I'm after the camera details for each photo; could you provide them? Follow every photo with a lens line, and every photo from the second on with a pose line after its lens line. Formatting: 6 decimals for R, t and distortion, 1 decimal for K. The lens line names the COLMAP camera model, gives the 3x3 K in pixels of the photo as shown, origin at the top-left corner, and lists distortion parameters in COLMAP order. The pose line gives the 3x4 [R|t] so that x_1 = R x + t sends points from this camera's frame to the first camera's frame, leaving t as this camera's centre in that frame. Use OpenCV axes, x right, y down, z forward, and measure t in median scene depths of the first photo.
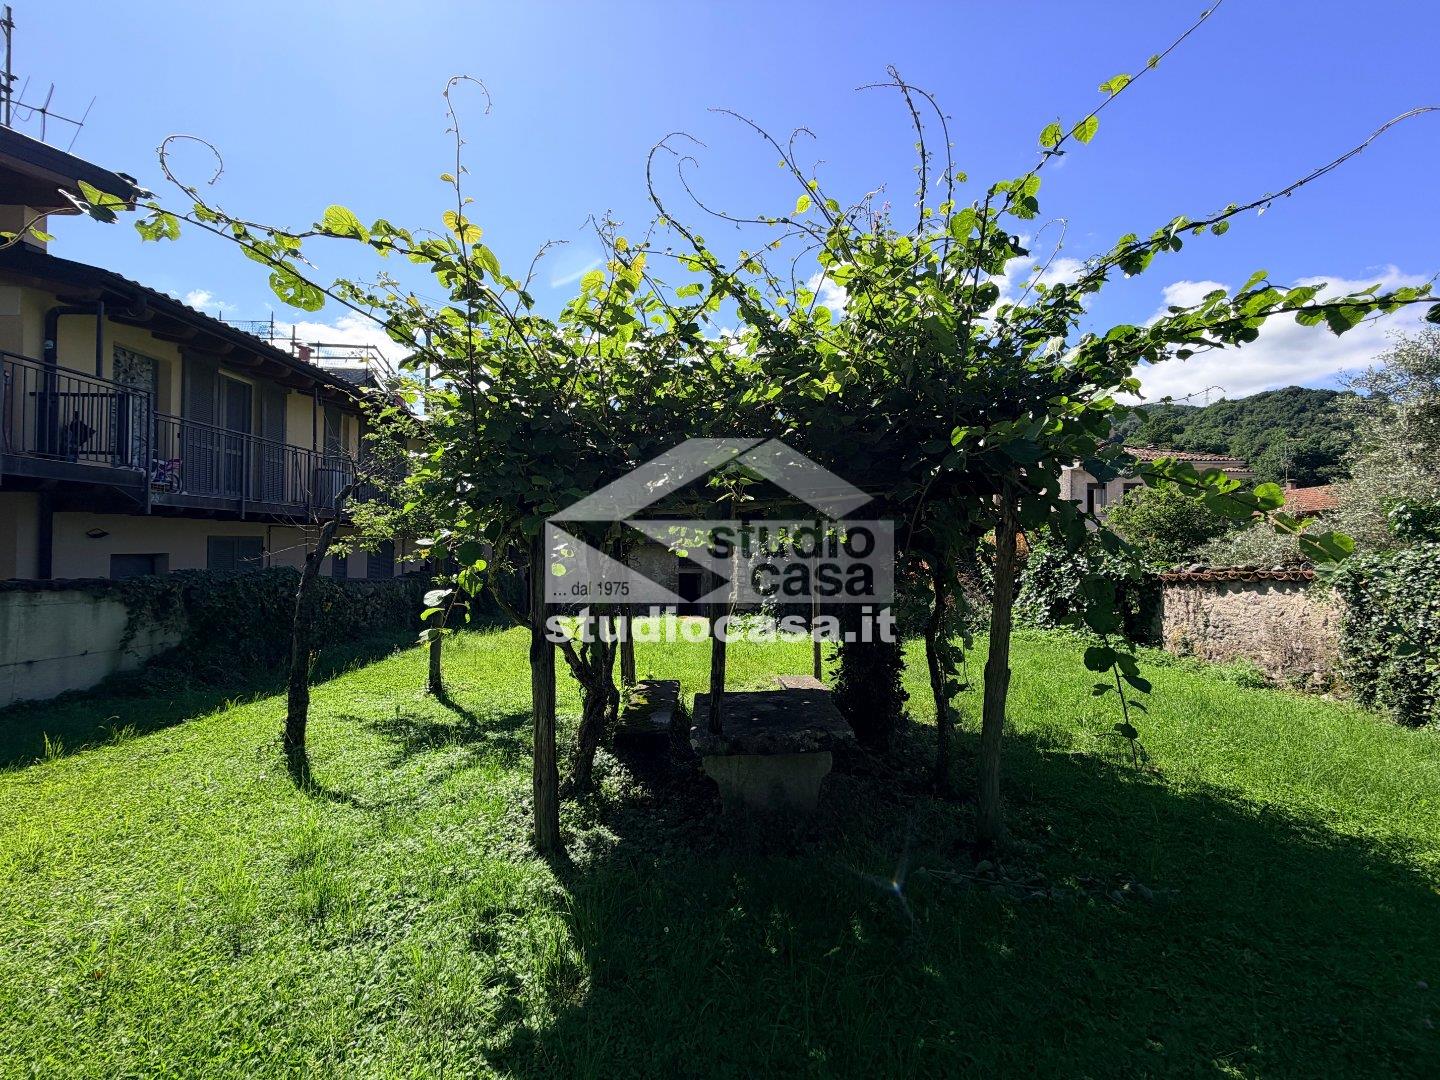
lens RADIAL K [[578.8, 0, 720.5], [0, 578.8, 541.1], [0, 0, 1]] dist [-0.001253, 0.000574]
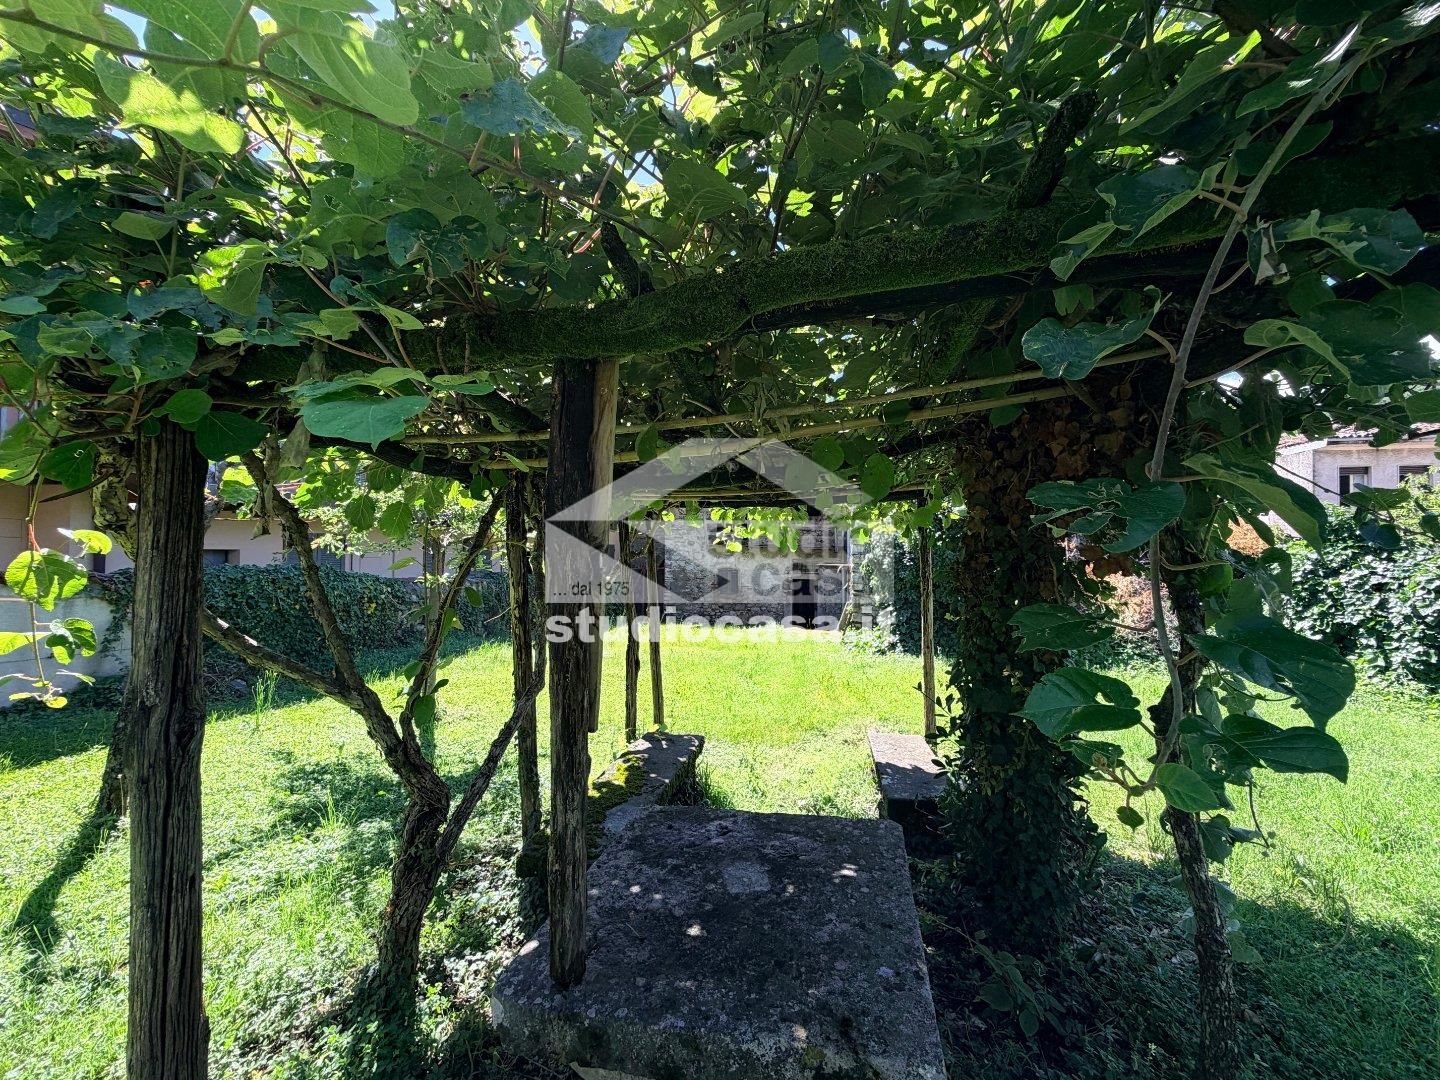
lens RADIAL K [[578.8, 0, 720.9], [0, 578.8, 540.6], [0, 0, 1]] dist [-0.001253, 0.000574]
pose [[0.972929, -0.001271, -0.231102, 0.057633], [-0.001456, 0.999931, -0.011627, 0.014054], [0.231100, 0.011649, 0.972860, 0.206365]]
